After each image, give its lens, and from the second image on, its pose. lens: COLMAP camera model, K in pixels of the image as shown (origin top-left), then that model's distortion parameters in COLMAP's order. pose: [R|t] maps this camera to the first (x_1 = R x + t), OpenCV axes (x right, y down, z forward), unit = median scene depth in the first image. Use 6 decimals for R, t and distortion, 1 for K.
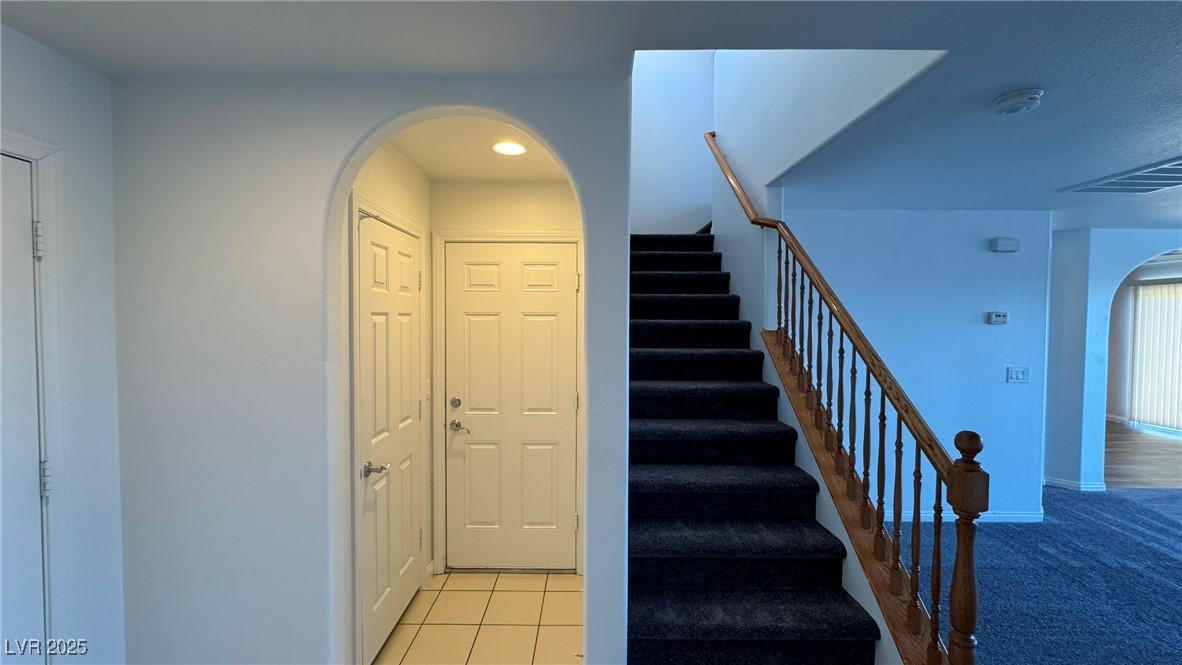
lens RADIAL K [[472.5, 0, 591.0], [0, 472.5, 332.5], [0, 0, 1]] dist [-0.000694, -0.000069]
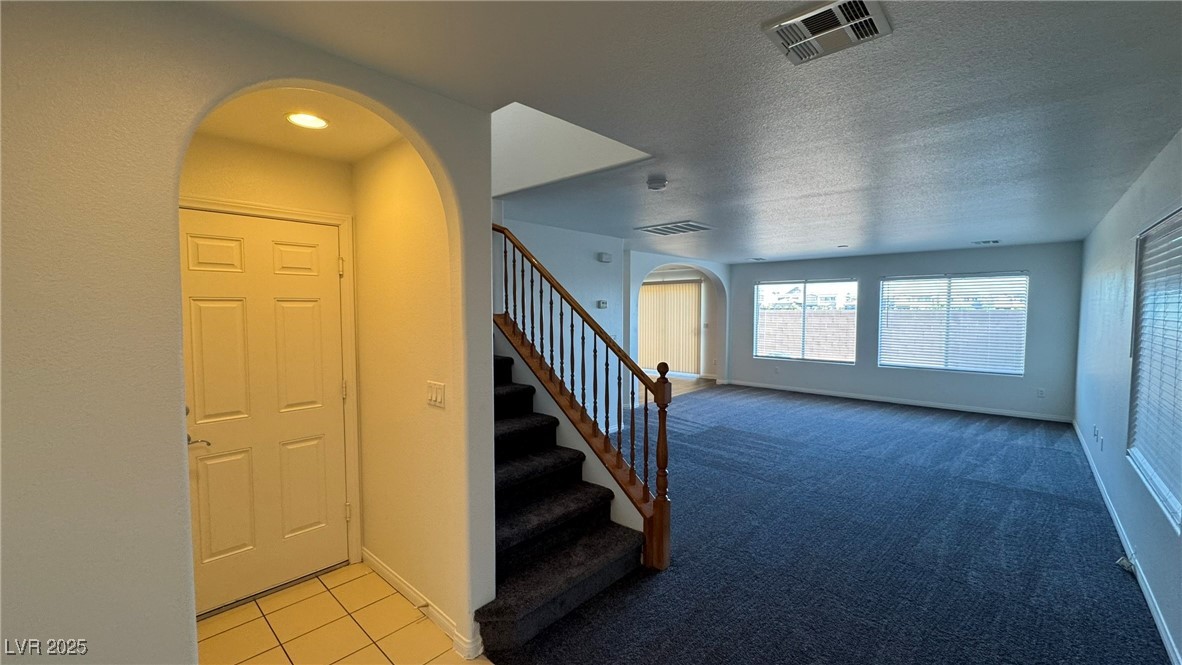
lens RADIAL K [[472.5, 0, 591.0], [0, 472.5, 332.5], [0, 0, 1]] dist [-0.000694, -0.000069]
pose [[0.679383, -0.044934, 0.732407, -0.399989], [0.028506, 0.998986, 0.034846, 0.008840], [-0.733230, -0.002796, 0.679975, -0.036997]]
